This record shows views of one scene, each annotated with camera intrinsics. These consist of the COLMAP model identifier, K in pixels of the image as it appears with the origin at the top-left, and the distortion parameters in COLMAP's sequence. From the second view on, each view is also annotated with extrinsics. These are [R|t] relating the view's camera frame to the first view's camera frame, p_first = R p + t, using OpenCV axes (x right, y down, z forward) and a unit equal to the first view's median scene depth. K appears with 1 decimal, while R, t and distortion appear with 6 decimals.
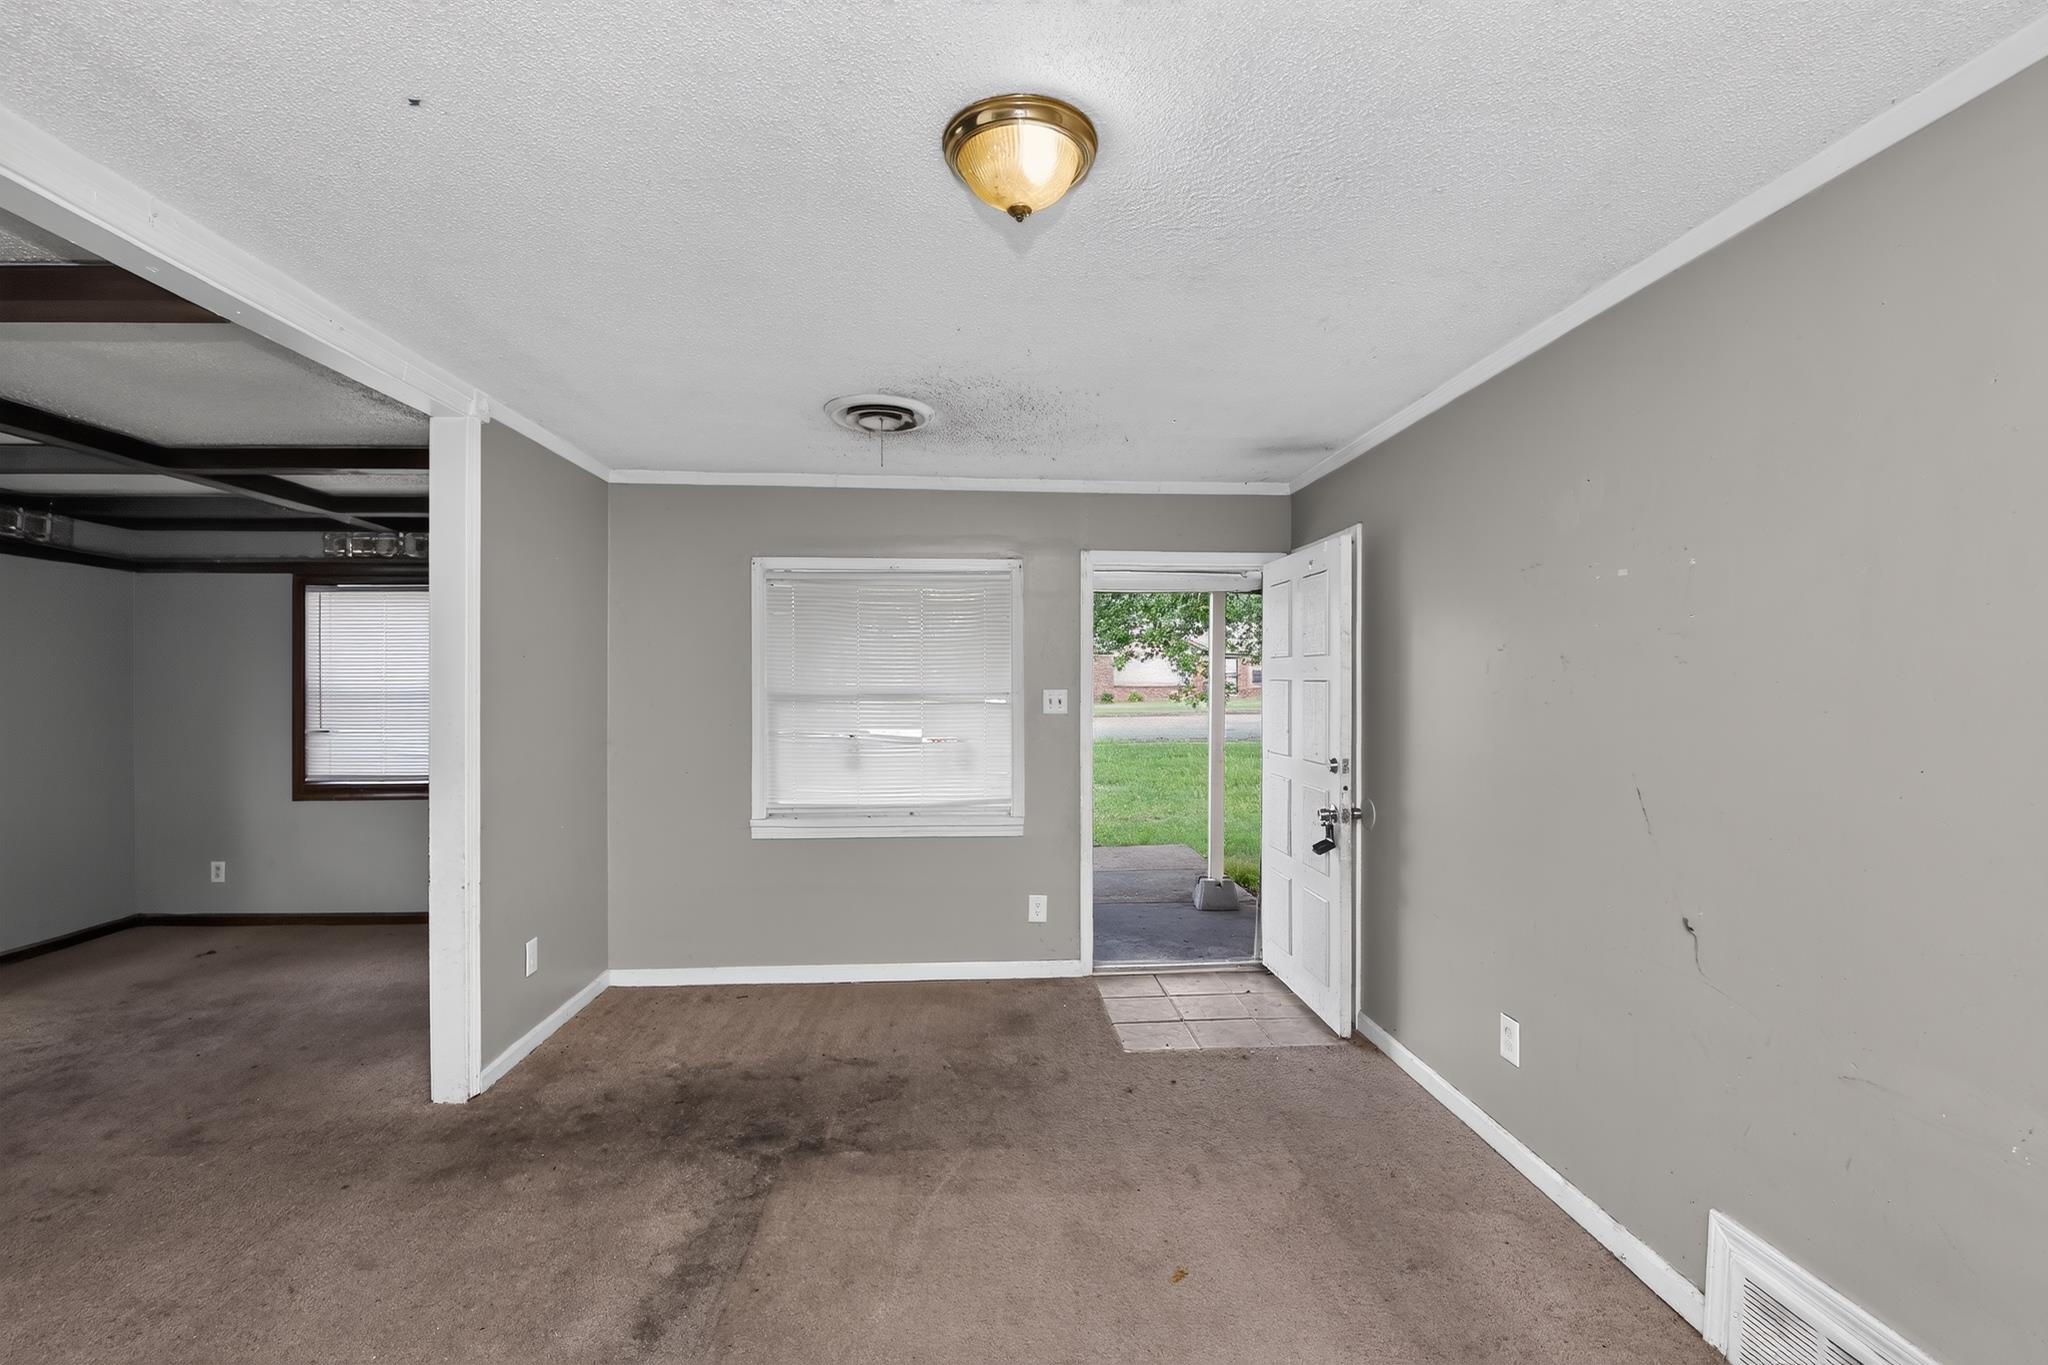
lens RADIAL K [[912.9, 0, 1019.9], [0, 912.9, 685.8], [0, 0, 1]] dist [-0.001879, -0.006115]
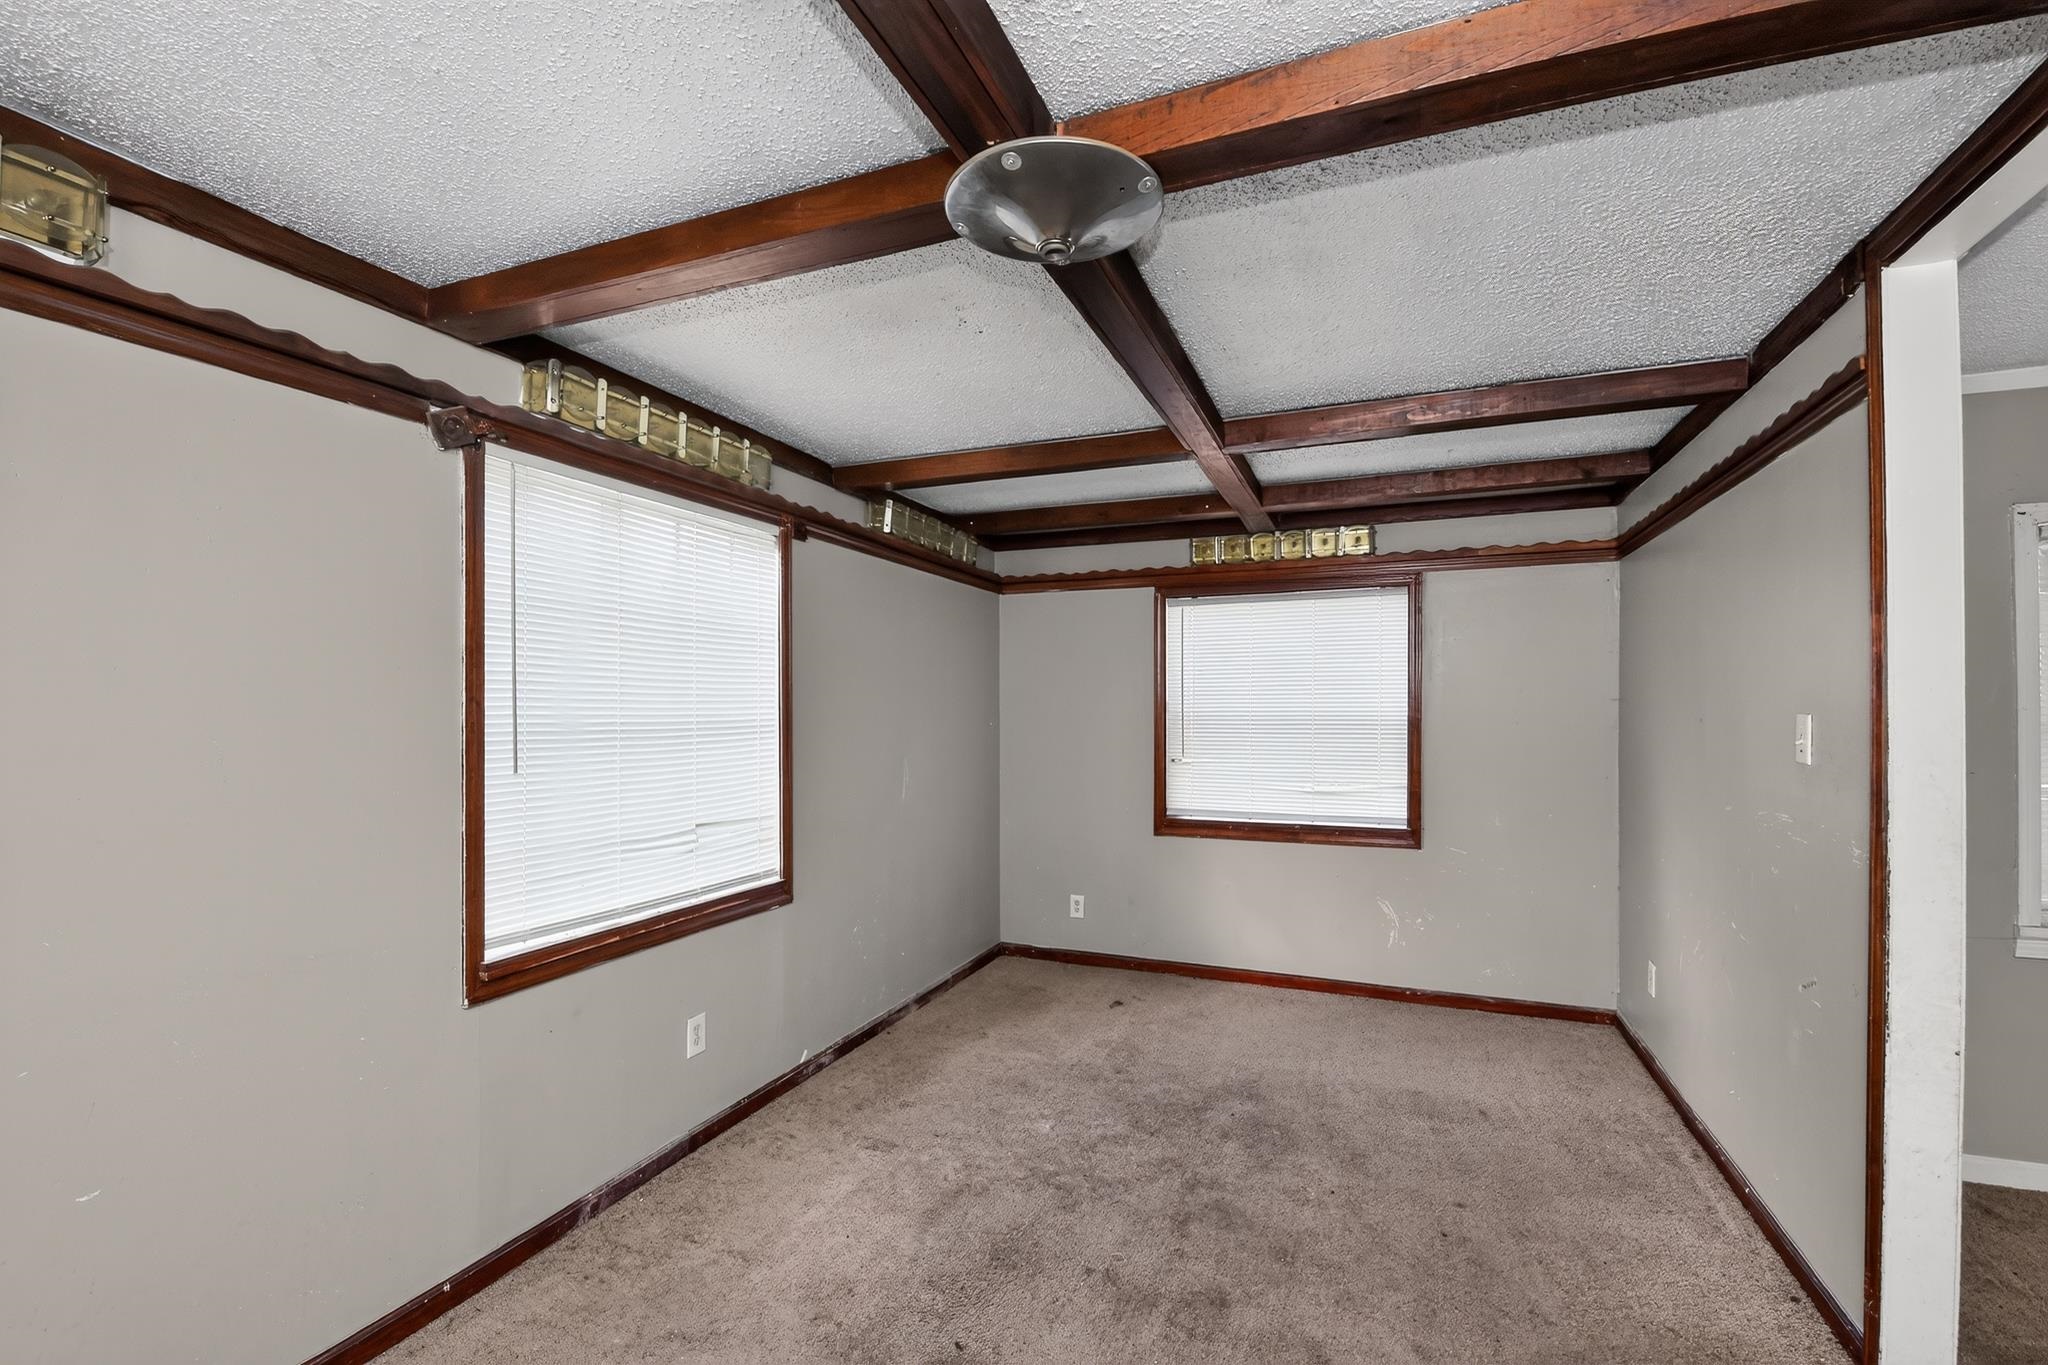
lens RADIAL K [[912.9, 0, 1027.7], [0, 912.9, 691.4], [0, 0, 1]] dist [-0.001879, -0.006115]
pose [[0.910077, -0.003784, -0.414422, -0.536557], [0.000464, 0.999967, -0.008114, -0.010447], [0.414439, 0.007192, 0.910048, 0.114329]]
